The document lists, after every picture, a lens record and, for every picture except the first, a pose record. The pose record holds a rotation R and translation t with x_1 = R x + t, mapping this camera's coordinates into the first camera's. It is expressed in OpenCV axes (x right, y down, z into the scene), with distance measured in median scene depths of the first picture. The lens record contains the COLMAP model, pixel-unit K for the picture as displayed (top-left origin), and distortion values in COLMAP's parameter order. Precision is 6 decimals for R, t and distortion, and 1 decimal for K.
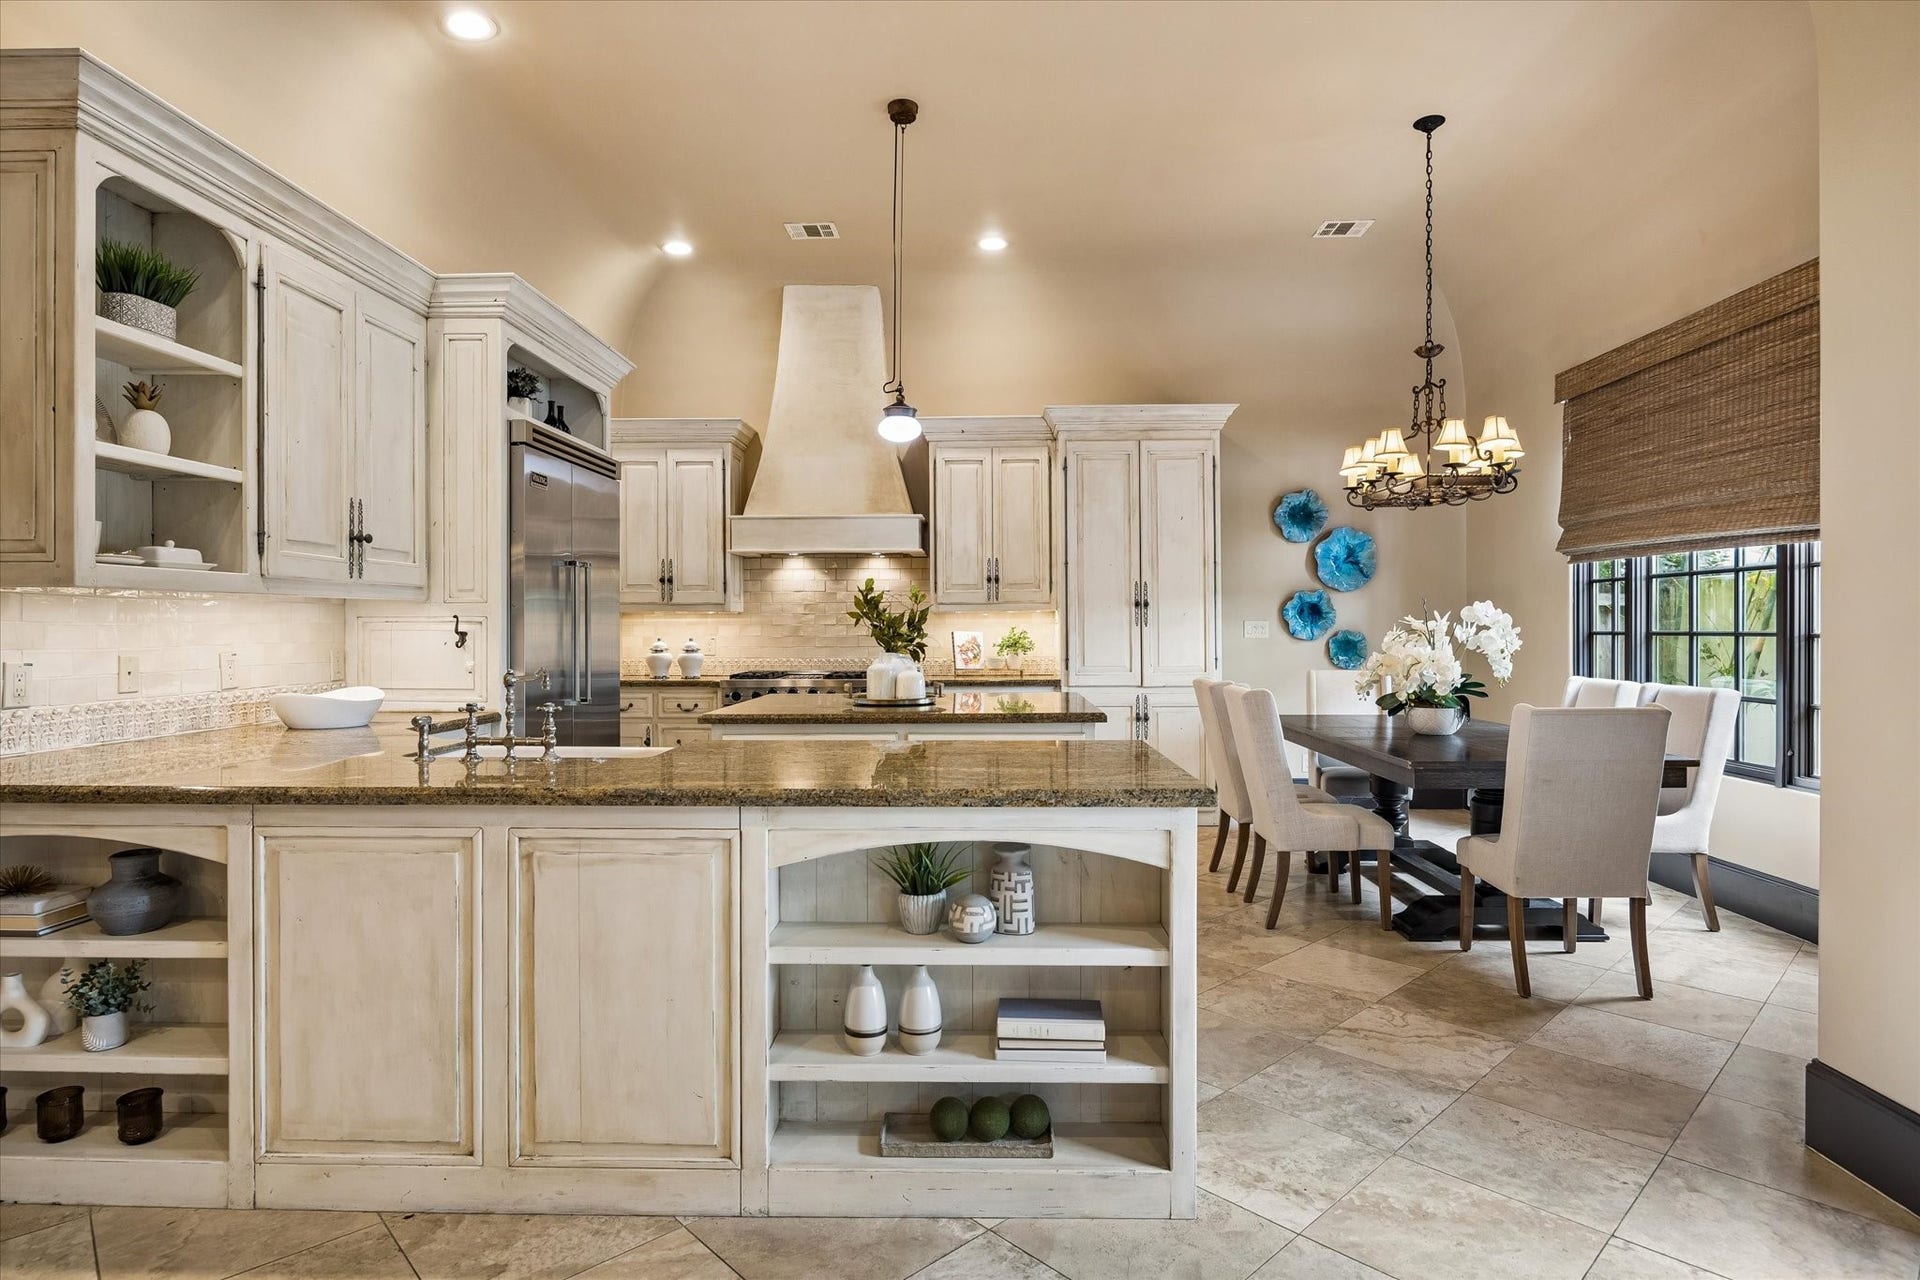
lens RADIAL K [[1029.1, 0, 959.5], [0, 1029.1, 629.5], [0, 0, 1]] dist [-0.002092, 0.000770]
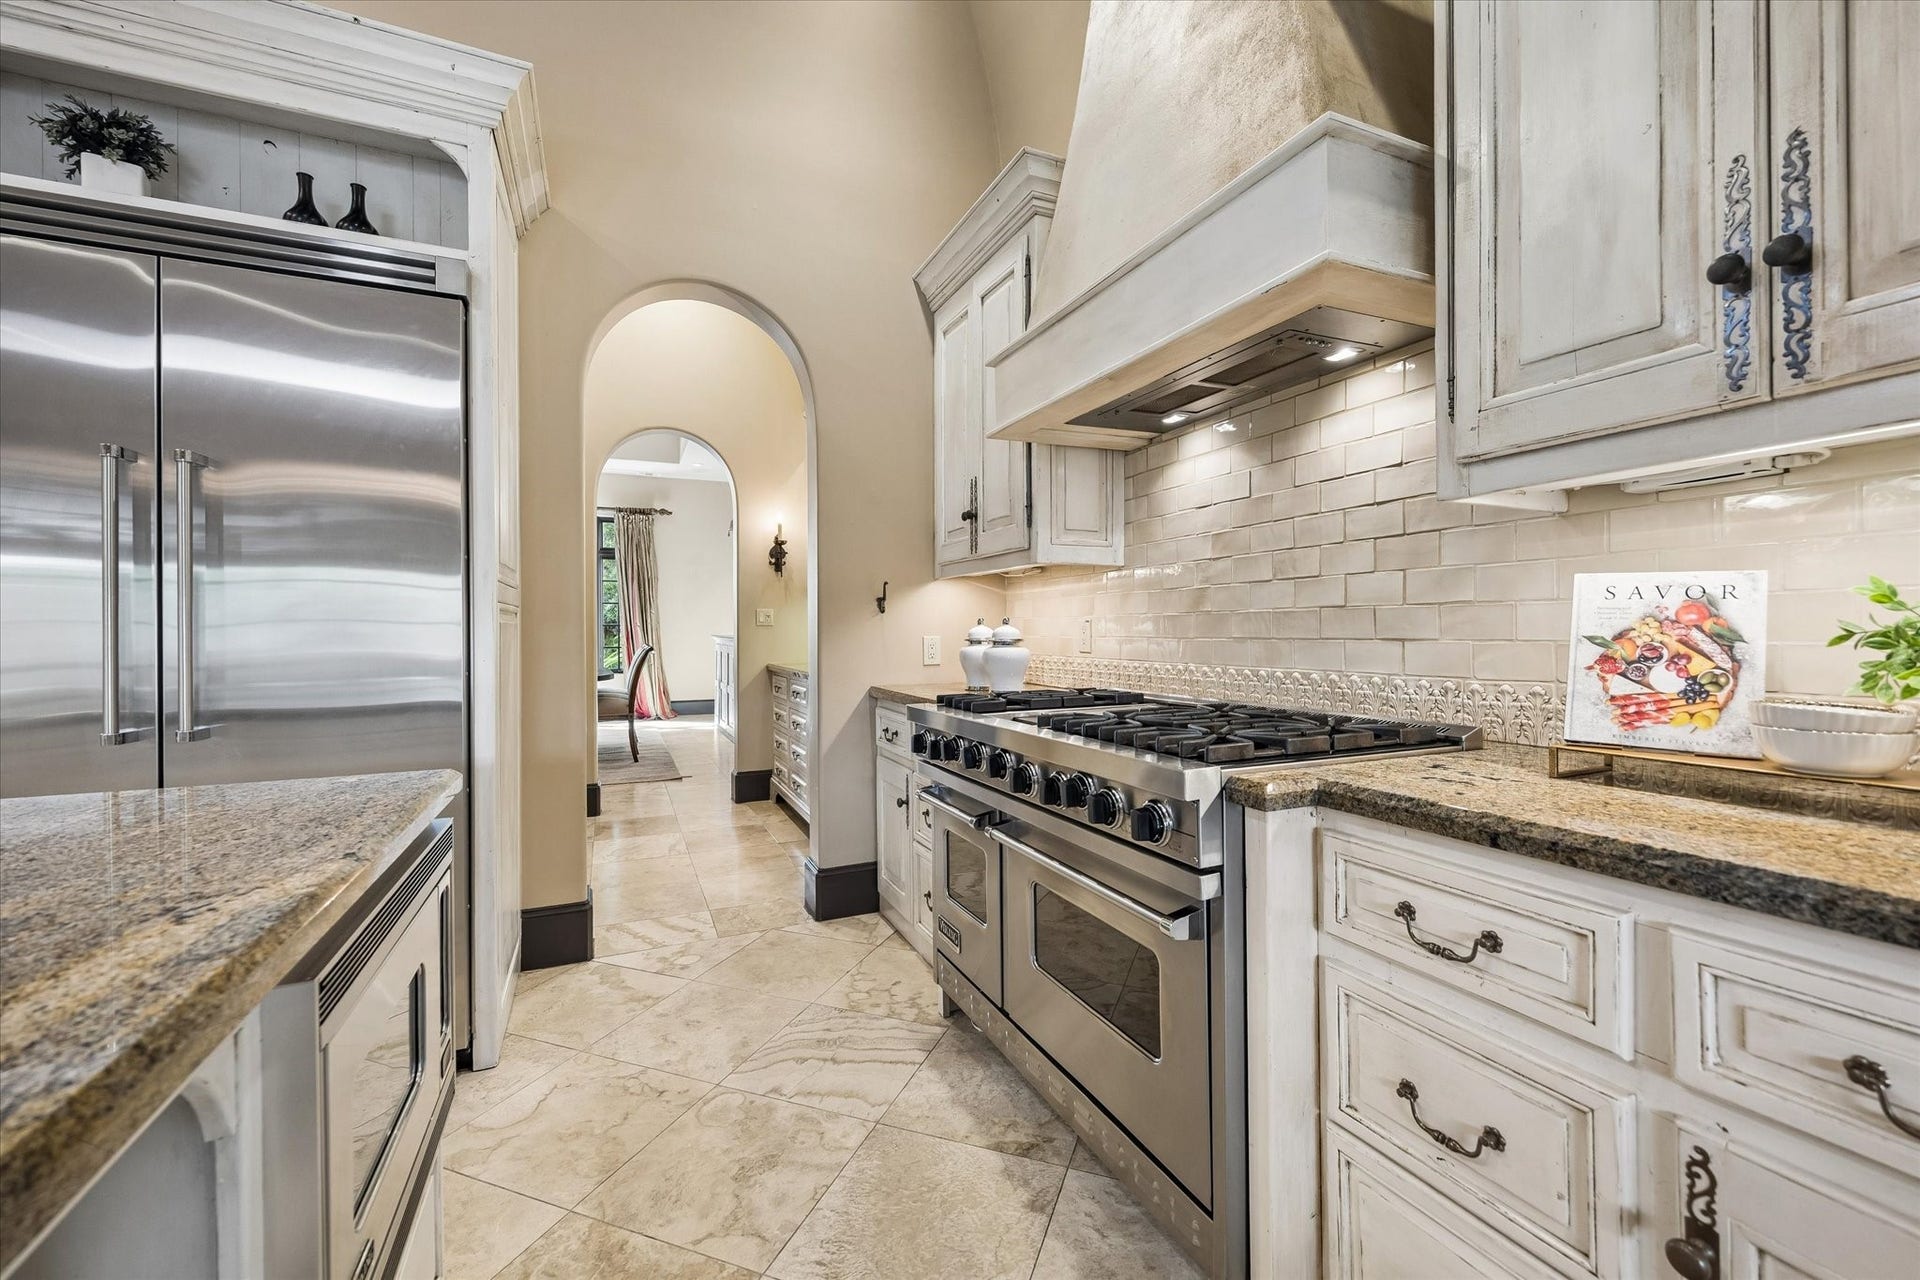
lens RADIAL K [[764.7, 0, 960.6], [0, 764.7, 630.8], [0, 0, 1]] dist [0.002198, 0.000105]
pose [[0.440804, 0.001749, -0.897602, 0.115758], [0.000980, 0.999997, 0.002430, 0.018089], [0.897603, -0.001951, 0.440801, 1.044271]]
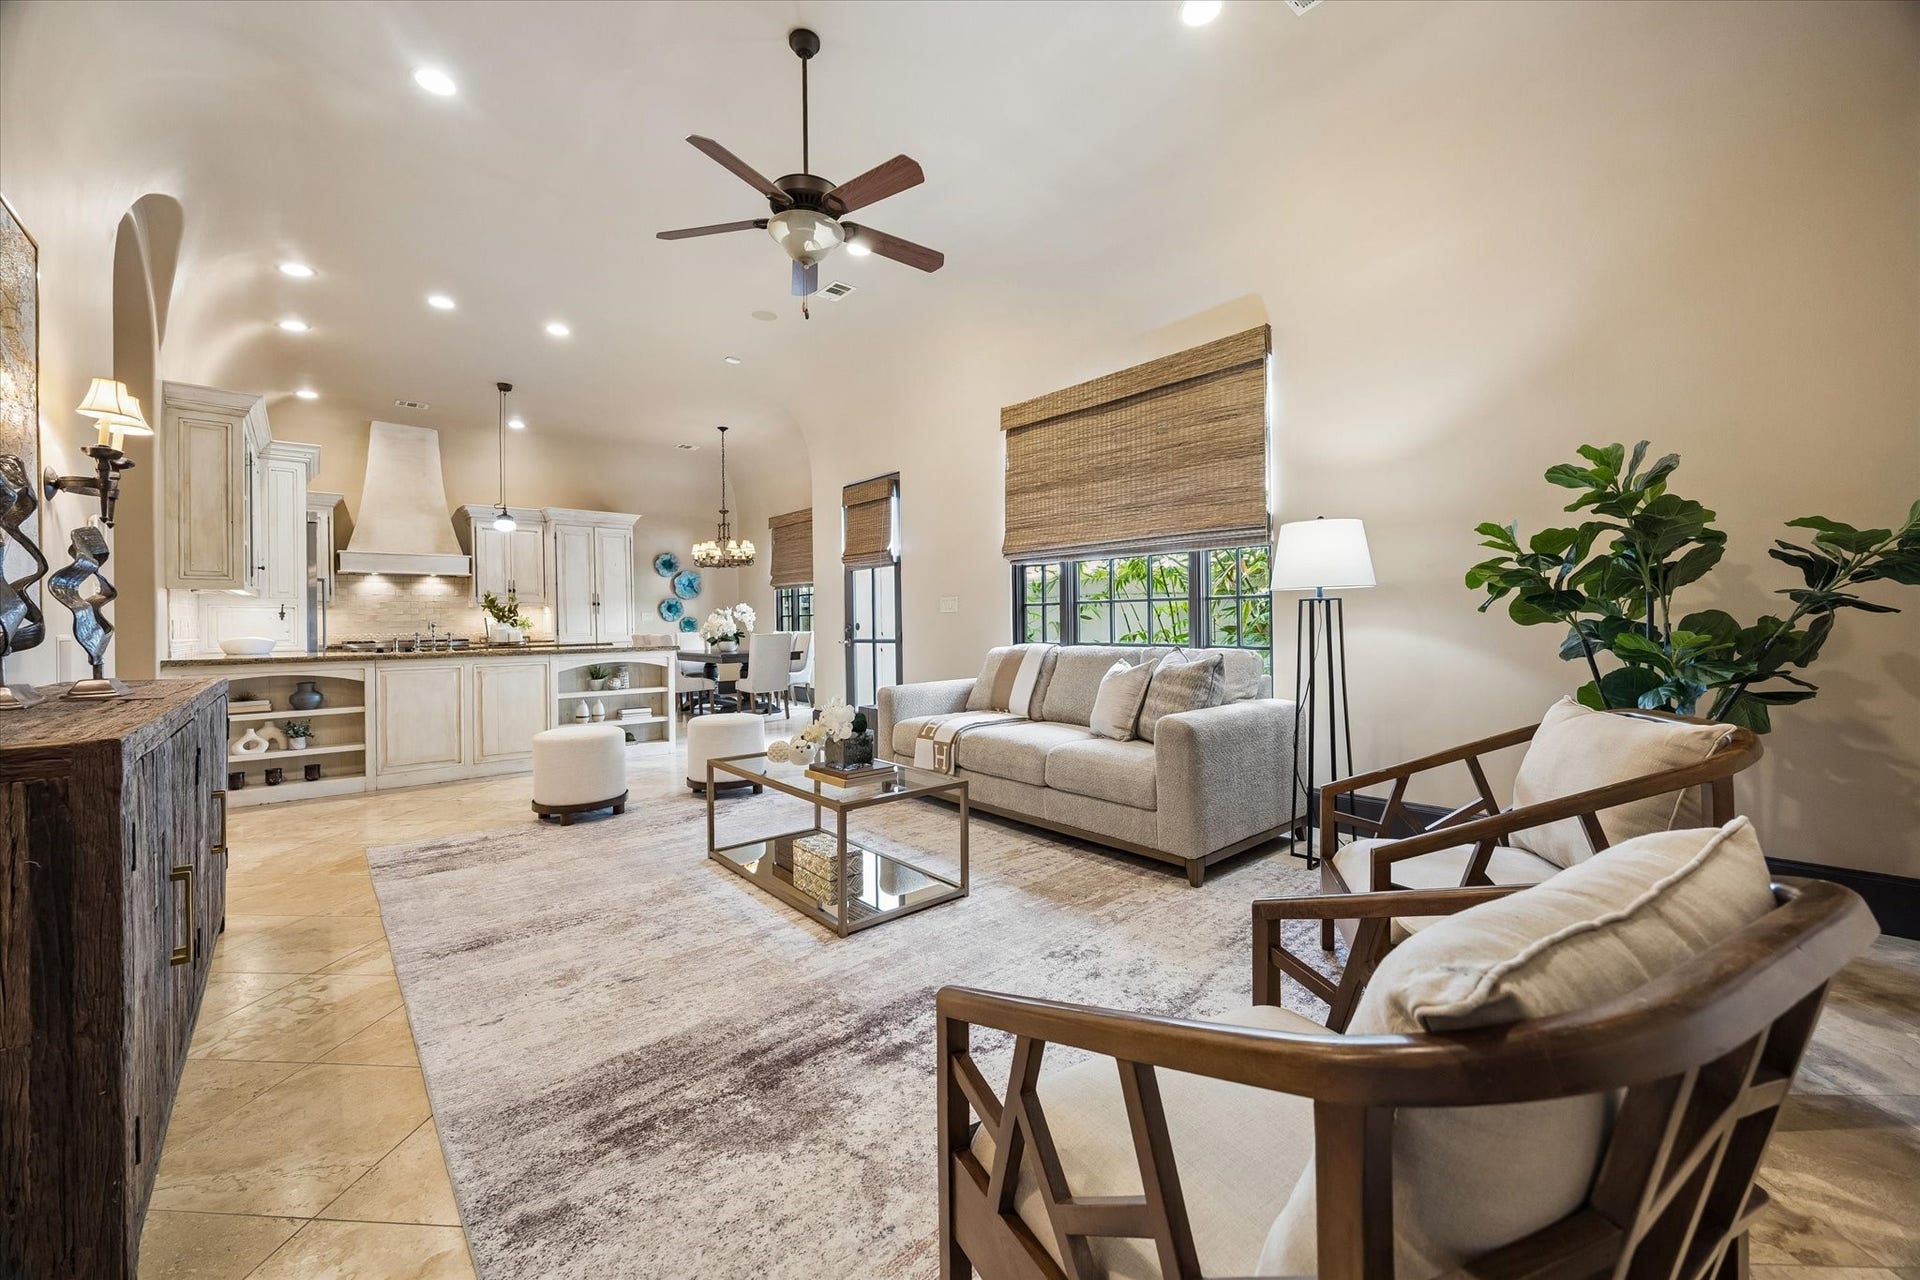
lens RADIAL K [[764.7, 0, 958.6], [0, 764.7, 625.3], [0, 0, 1]] dist [0.002198, 0.000105]
pose [[0.742388, -0.008618, 0.669914, -0.396278], [0.012219, 0.999925, -0.000678, 0.036077], [-0.669858, 0.008689, 0.742438, -0.824609]]
